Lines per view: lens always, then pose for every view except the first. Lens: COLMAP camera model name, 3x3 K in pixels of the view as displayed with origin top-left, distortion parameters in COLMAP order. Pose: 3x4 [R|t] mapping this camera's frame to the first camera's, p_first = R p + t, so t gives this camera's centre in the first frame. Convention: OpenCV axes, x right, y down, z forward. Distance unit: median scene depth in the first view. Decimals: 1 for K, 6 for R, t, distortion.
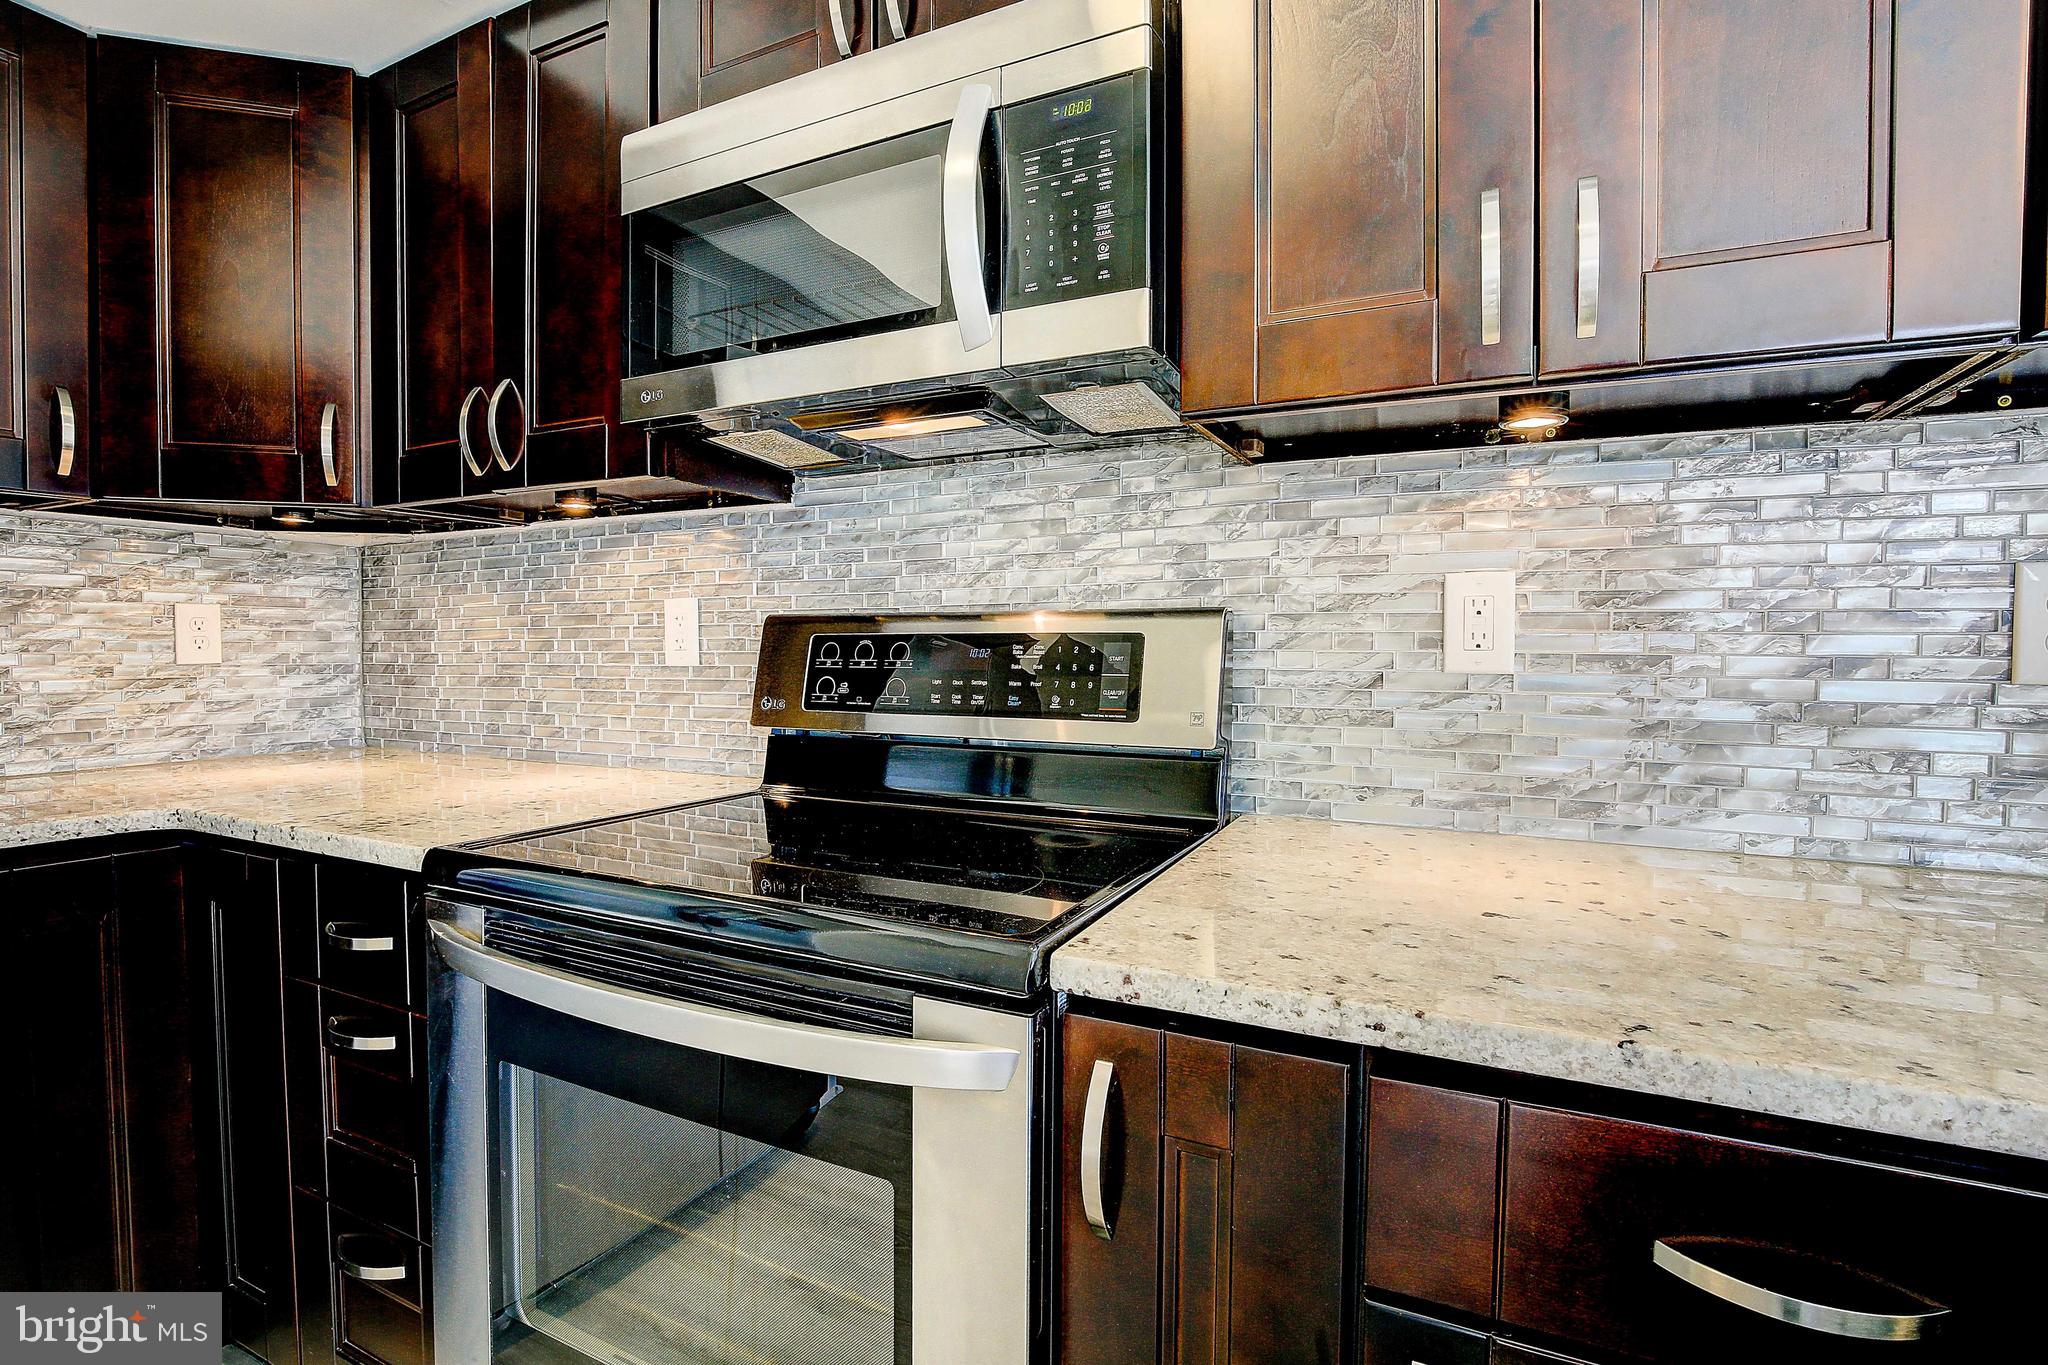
lens RADIAL K [[966.9, 0, 1007.9], [0, 966.9, 677.9], [0, 0, 1]] dist [-0.037934, 0.005495]
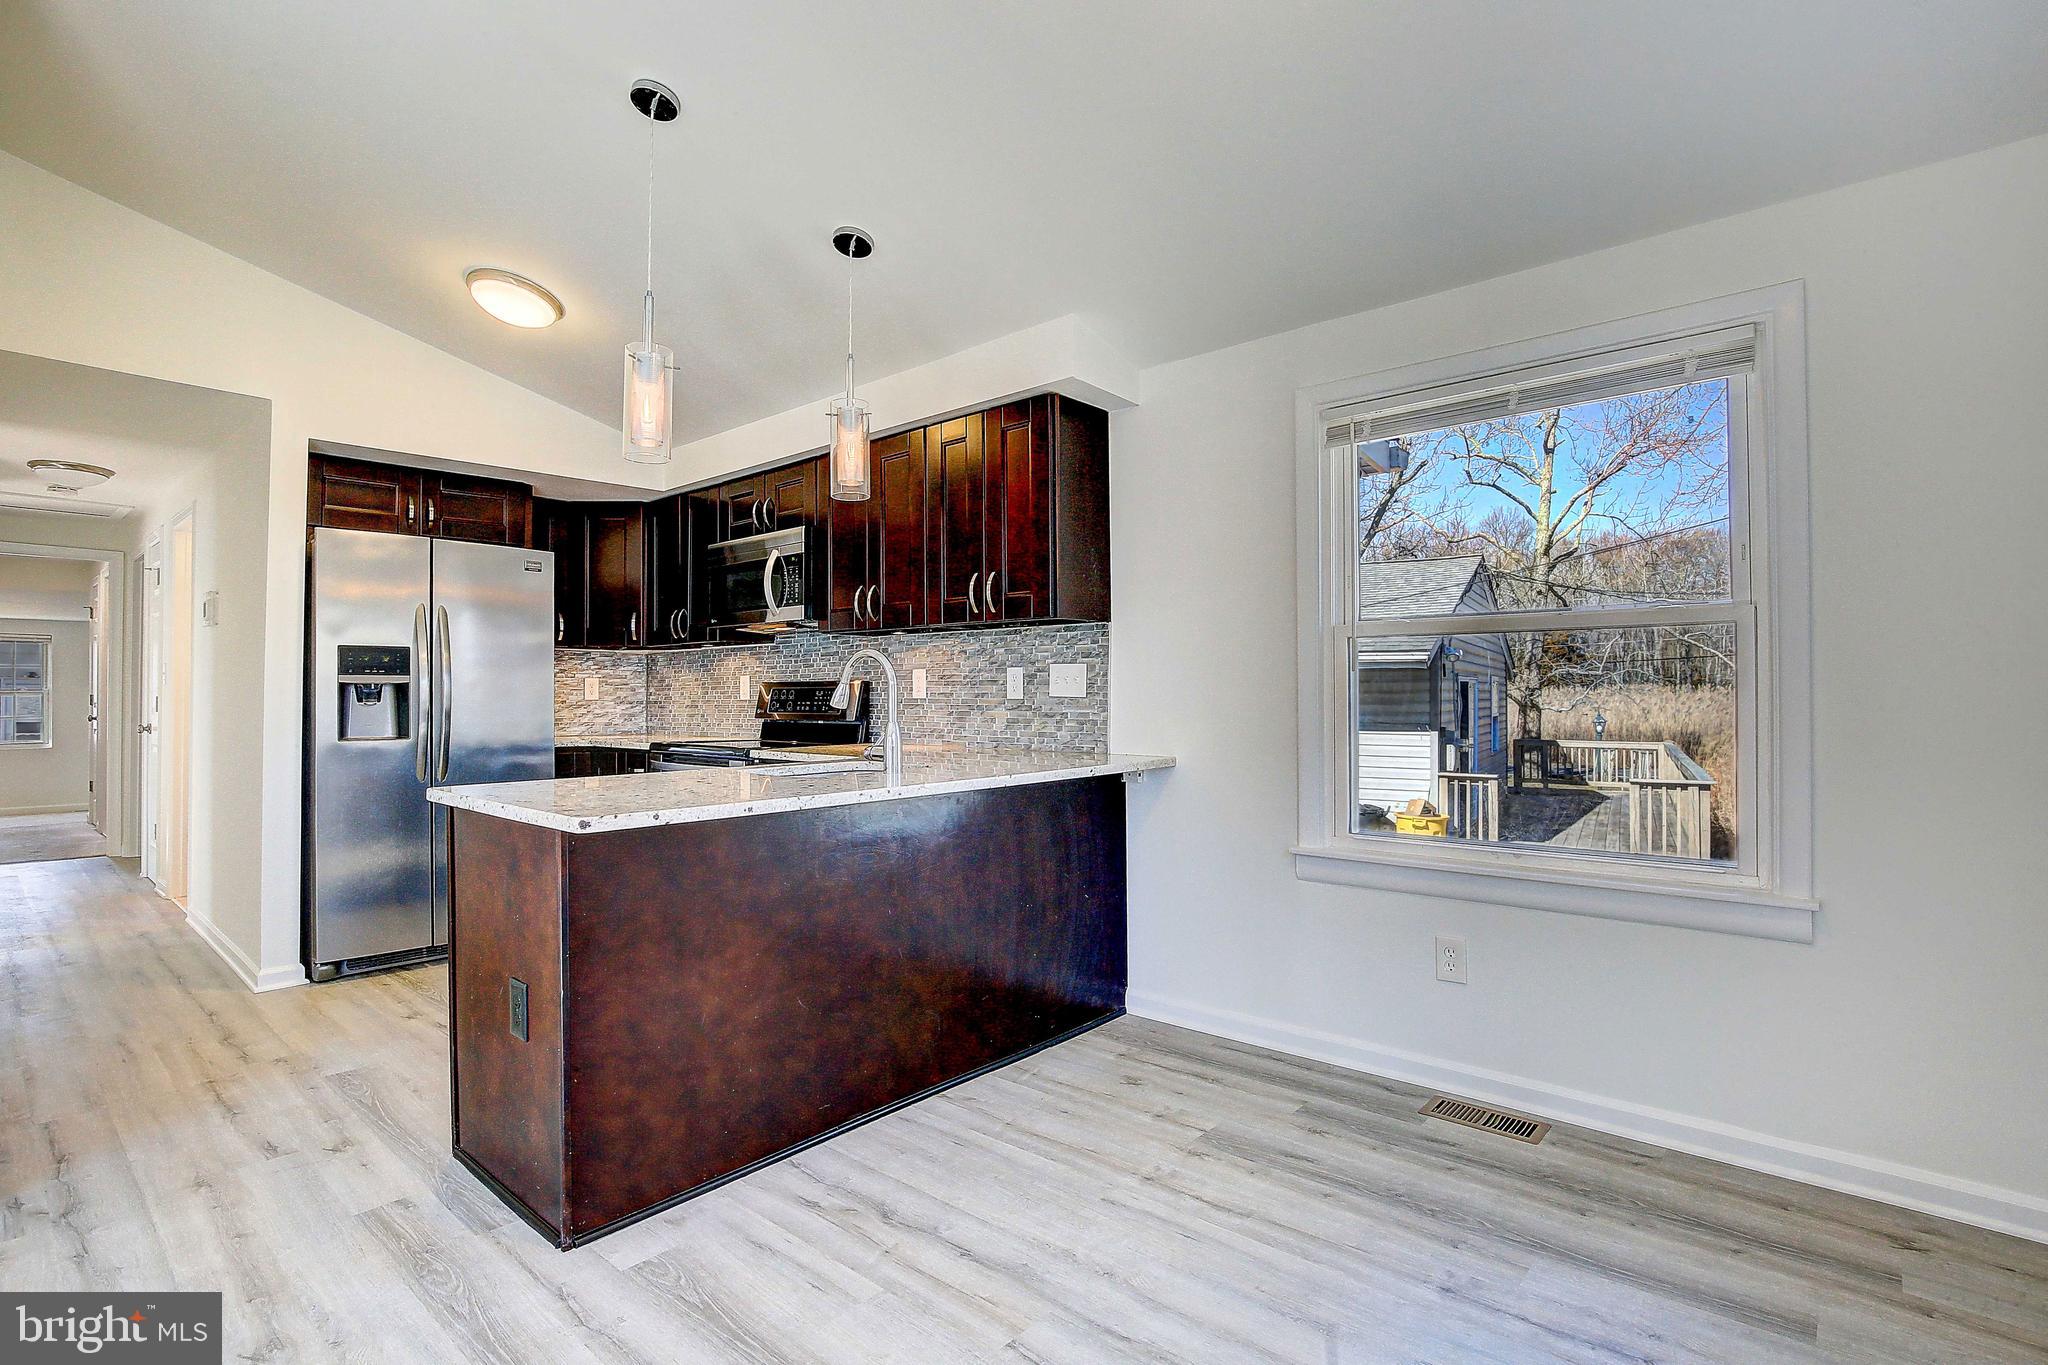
lens RADIAL K [[966.9, 0, 1036.6], [0, 966.9, 692.9], [0, 0, 1]] dist [-0.037934, 0.005495]
pose [[0.971263, -0.005606, -0.237944, 1.632575], [-0.003828, 0.999225, -0.039168, 0.104268], [0.237979, 0.038953, 0.970489, -2.150407]]
